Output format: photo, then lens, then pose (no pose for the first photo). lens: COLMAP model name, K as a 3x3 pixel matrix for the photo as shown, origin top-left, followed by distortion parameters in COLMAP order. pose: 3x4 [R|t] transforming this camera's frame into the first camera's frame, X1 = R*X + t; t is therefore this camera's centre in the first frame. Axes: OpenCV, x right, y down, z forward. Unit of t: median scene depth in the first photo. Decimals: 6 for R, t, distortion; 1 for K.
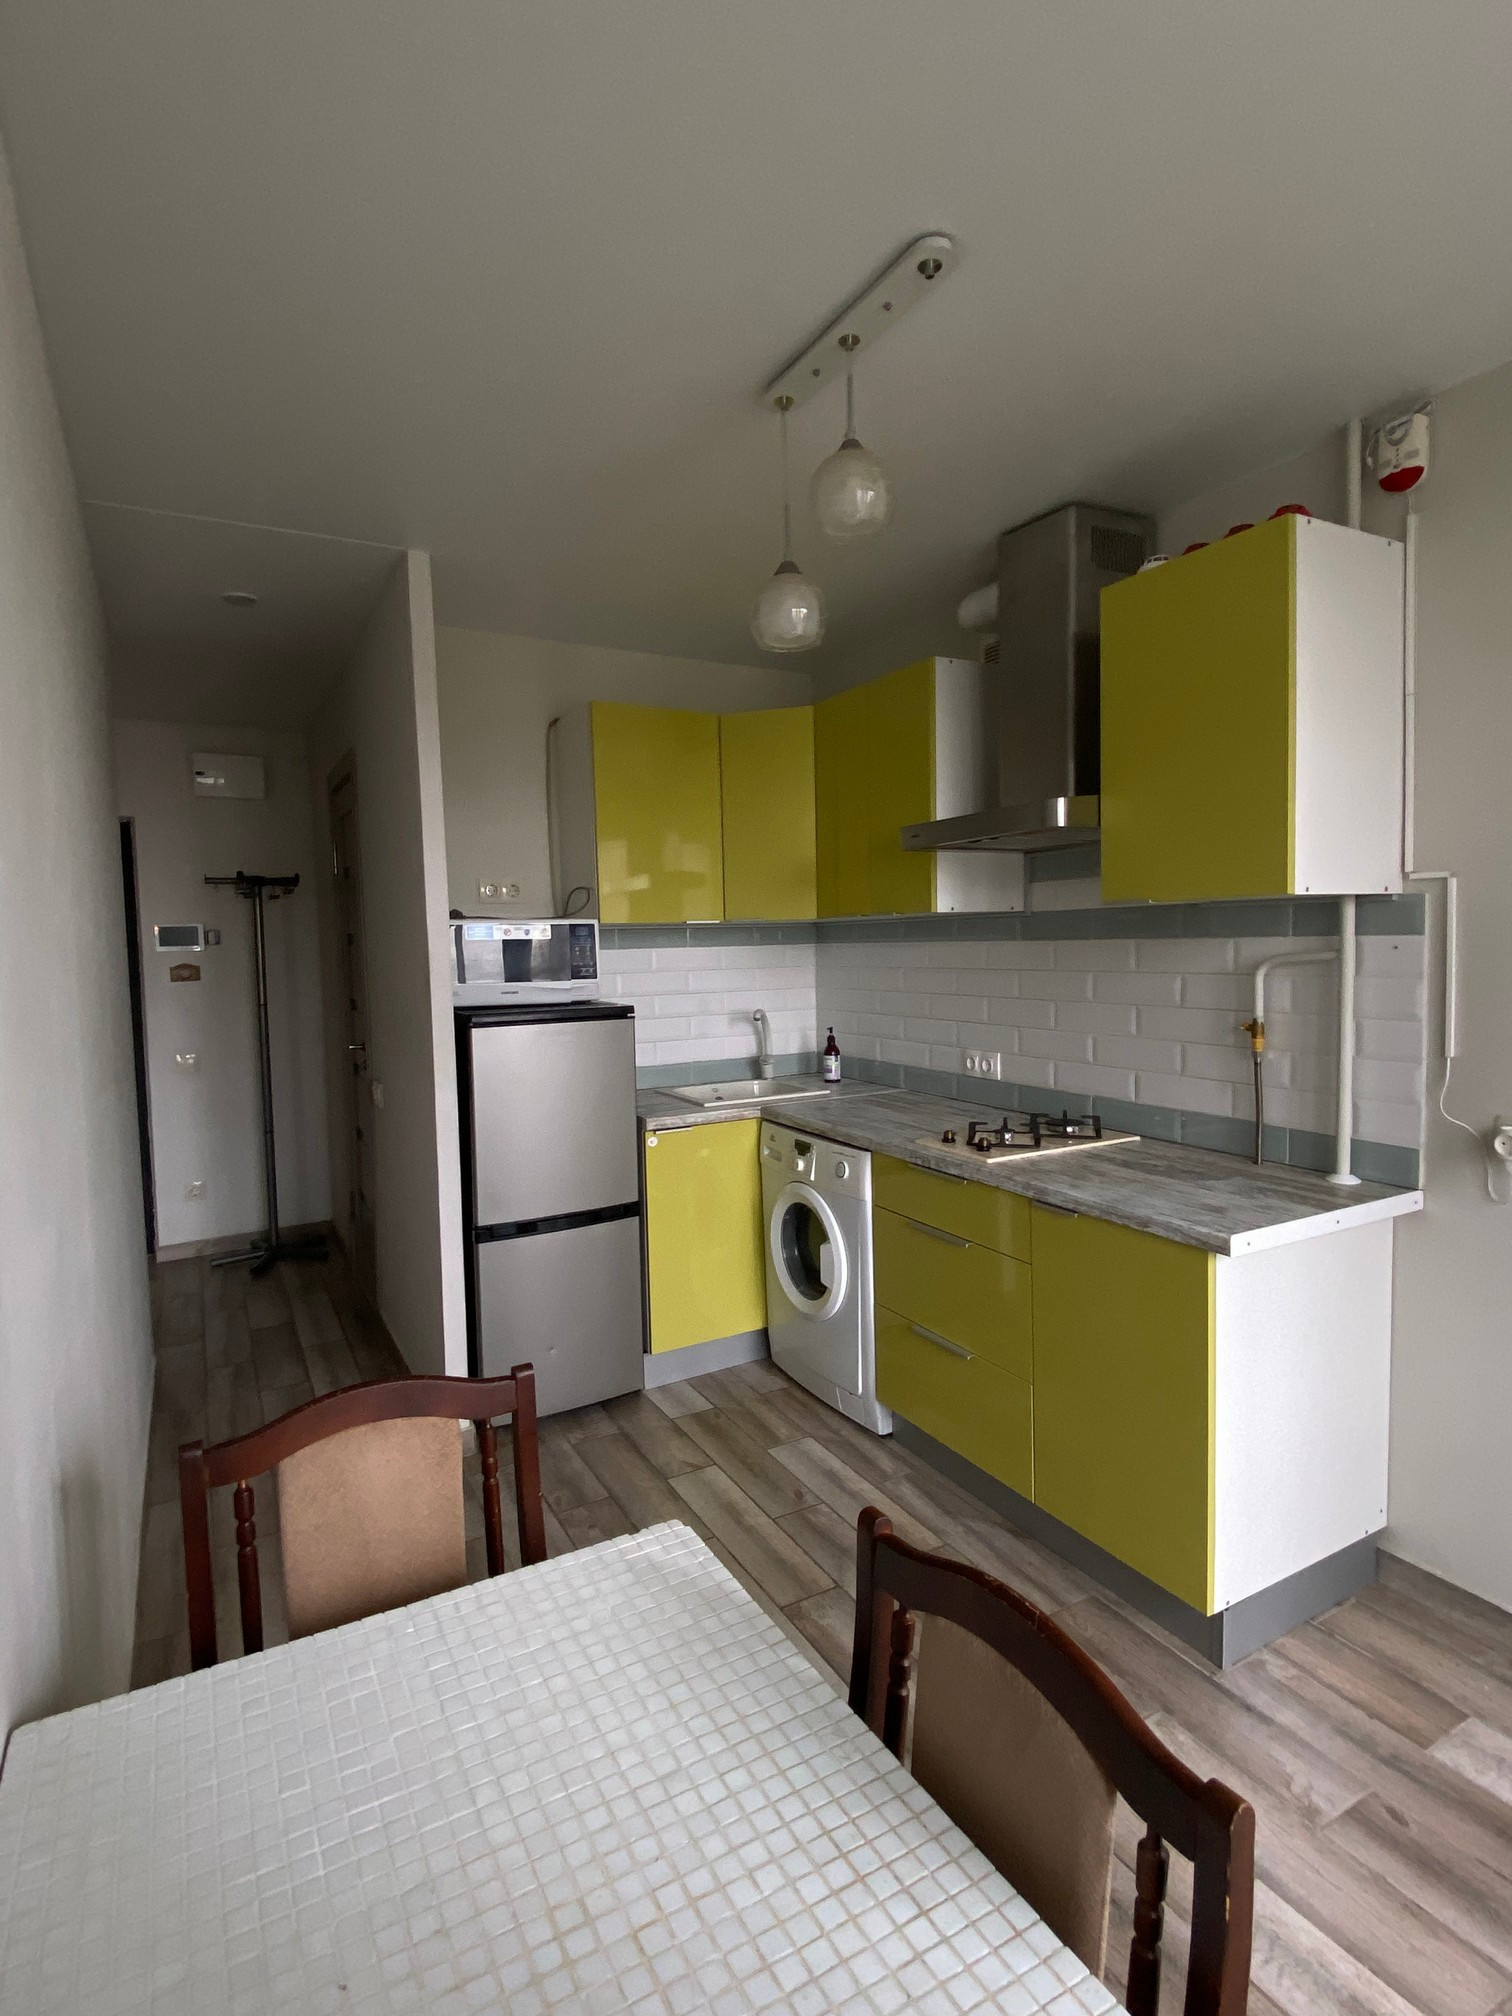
lens RADIAL K [[1014.3, 0, 762.8], [0, 1014.3, 999.9], [0, 0, 1]] dist [0.017568, -0.000771]
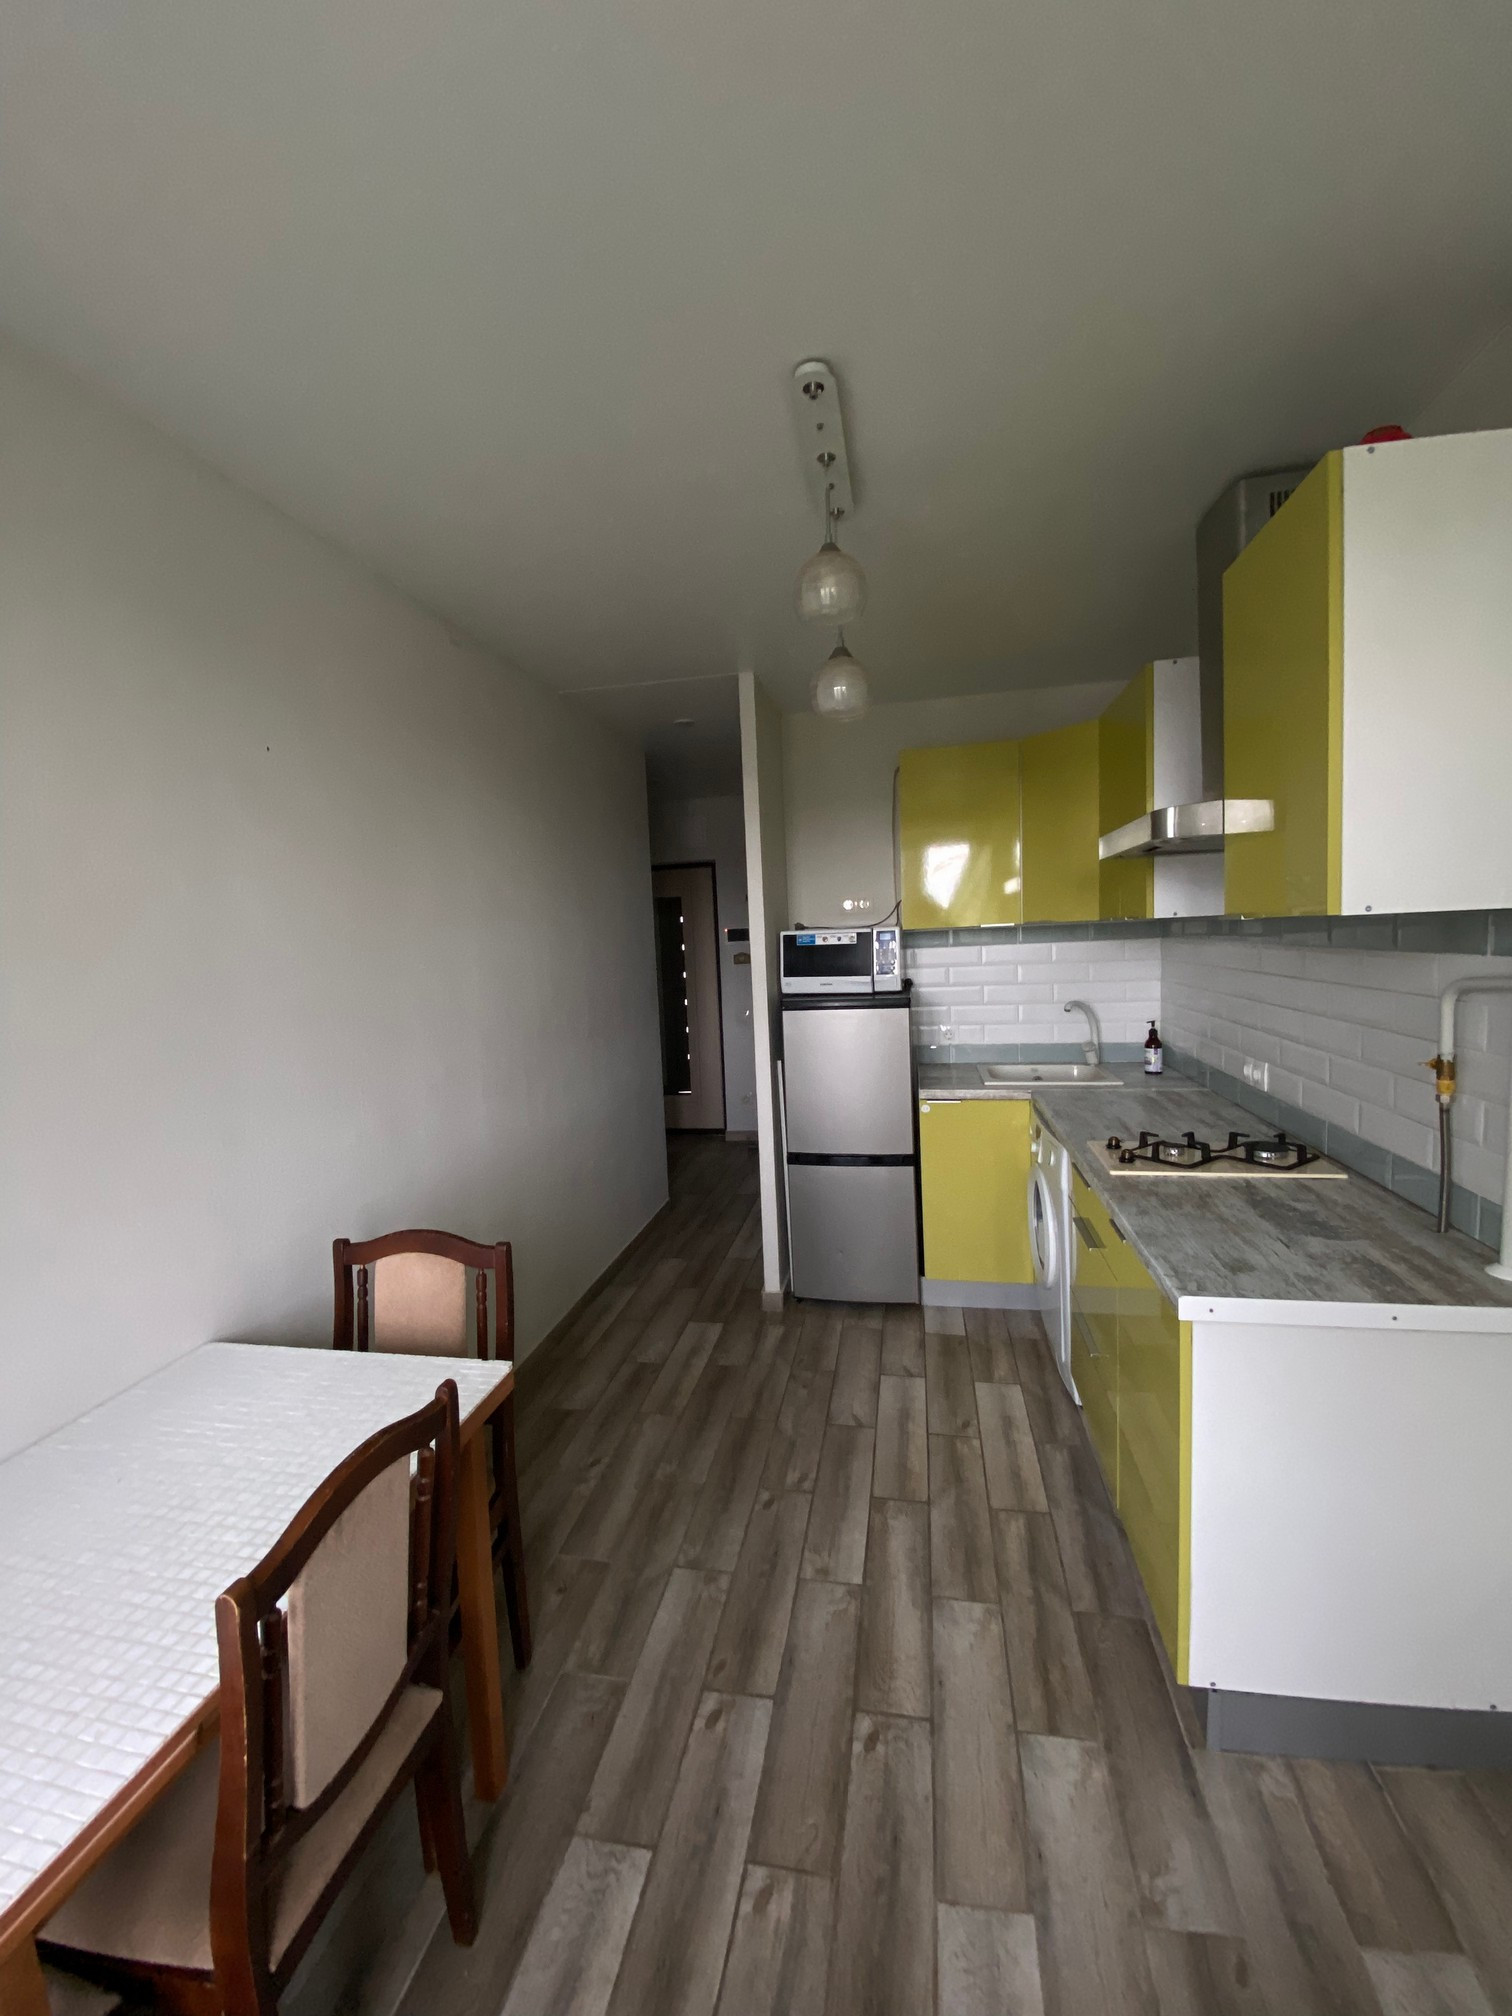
lens RADIAL K [[821.0, 0, 763.9], [0, 821.0, 999.8], [0, 0, 1]] dist [-0.010054, -0.000241]
pose [[0.766231, 0.044152, -0.641047, 0.417097], [-0.016144, 0.998644, 0.049485, -0.042318], [0.642362, -0.027568, 0.765905, 0.136075]]
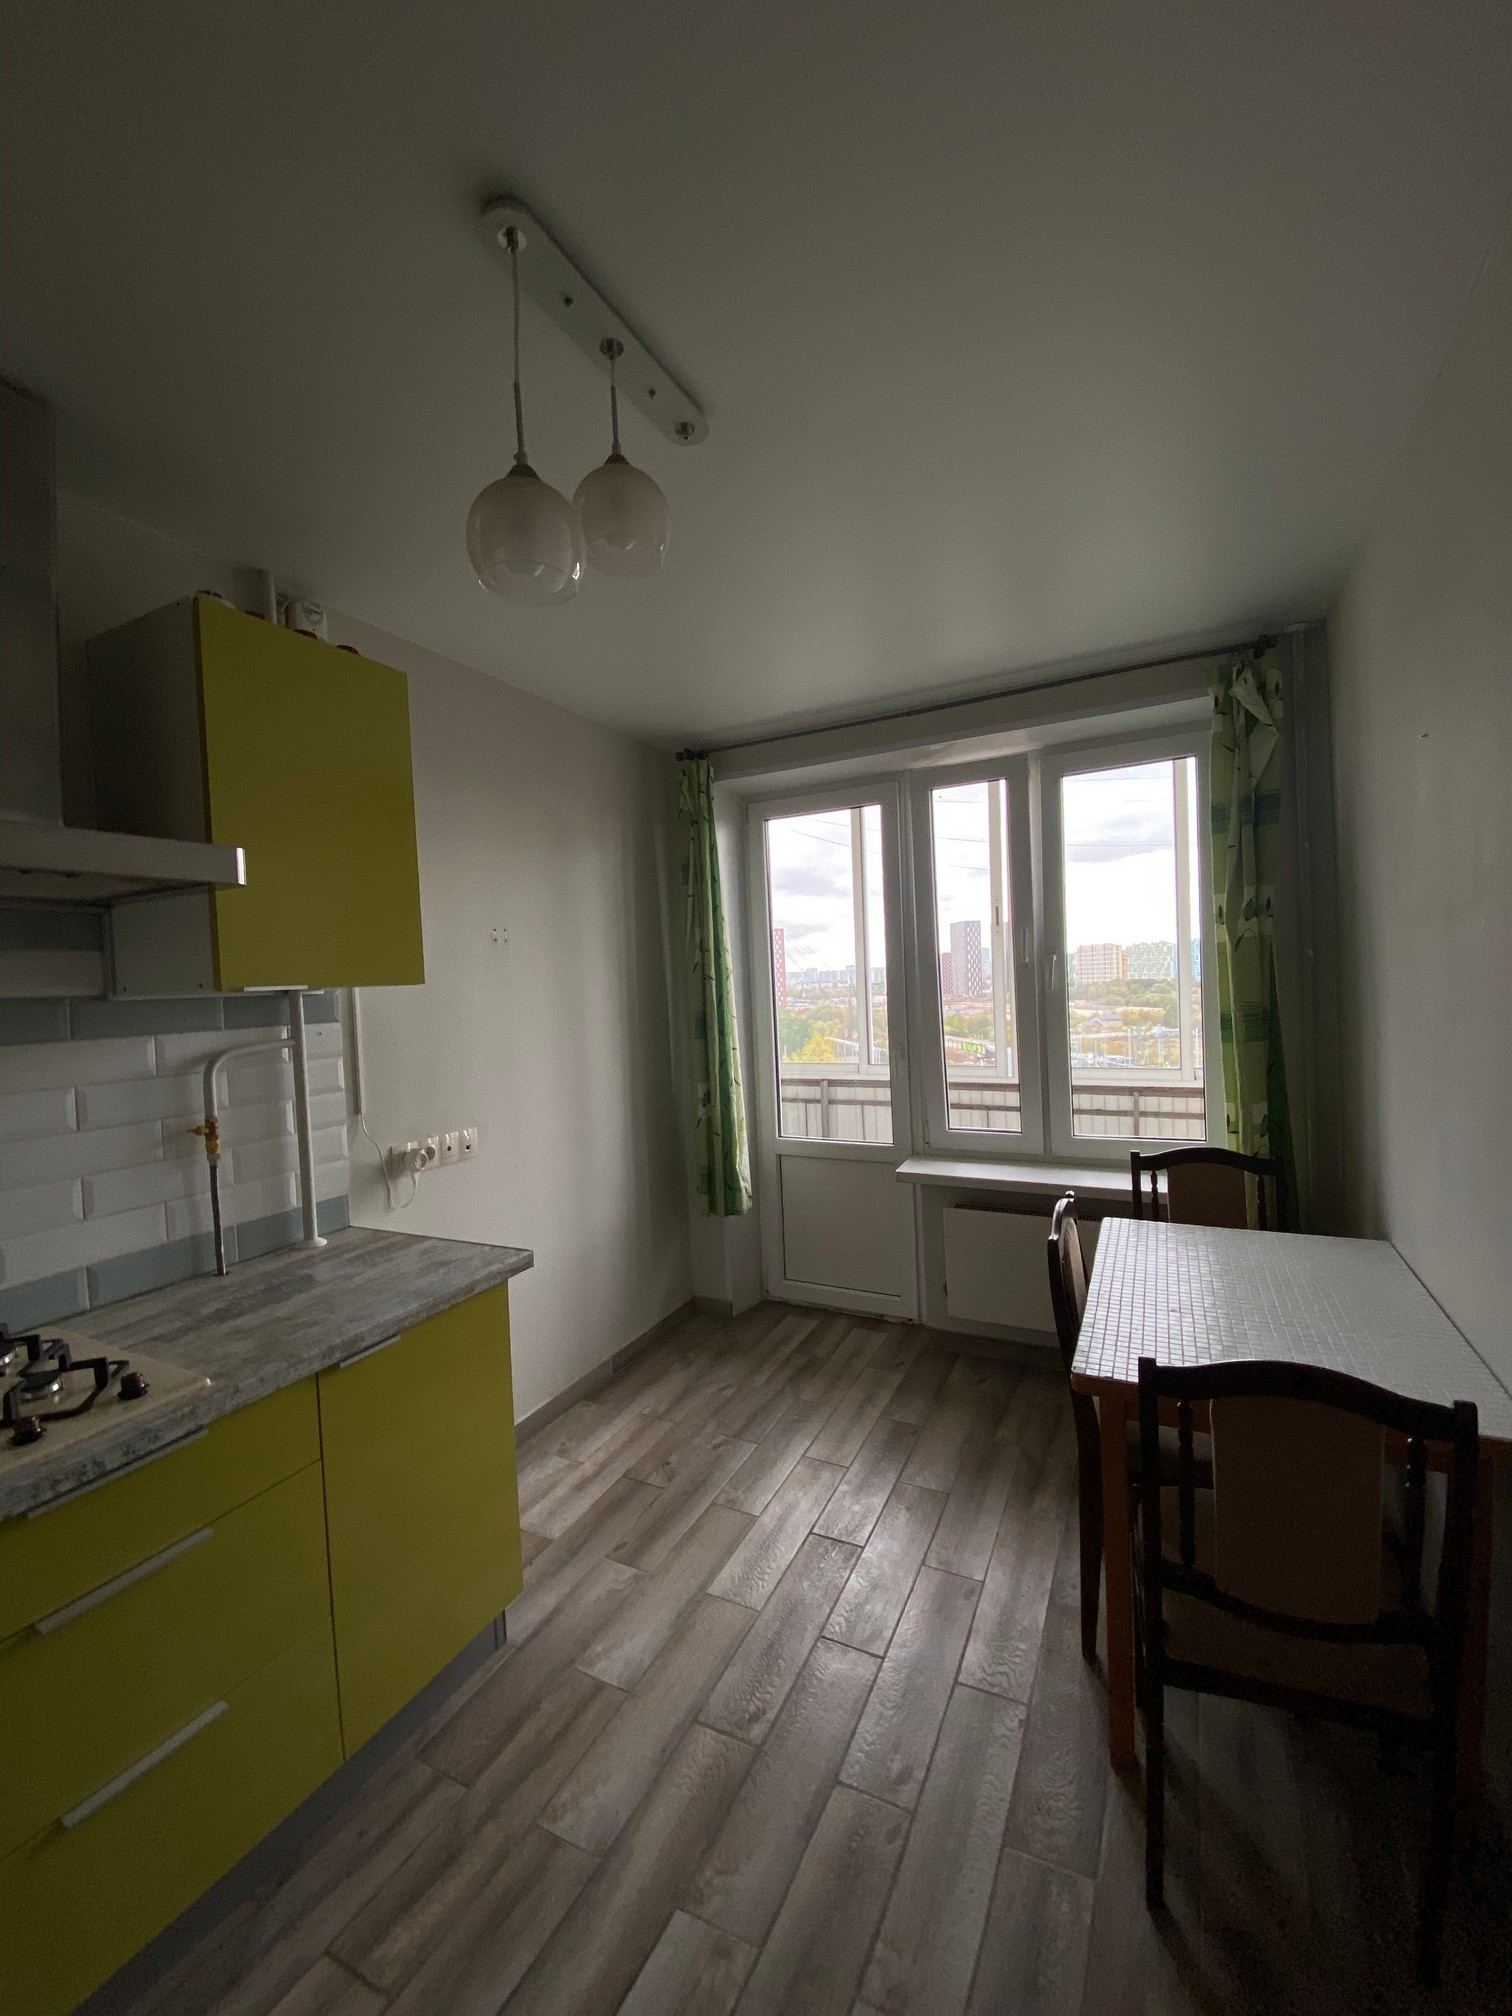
lens RADIAL K [[814.3, 0, 757.6], [0, 814.3, 1000.9], [0, 0, 1]] dist [0.012489, -0.019042]
pose [[-0.559667, 0.026642, 0.828289, -0.356357], [0.107920, 0.993315, 0.040970, -0.056452], [-0.821660, 0.112318, -0.558801, 0.857049]]
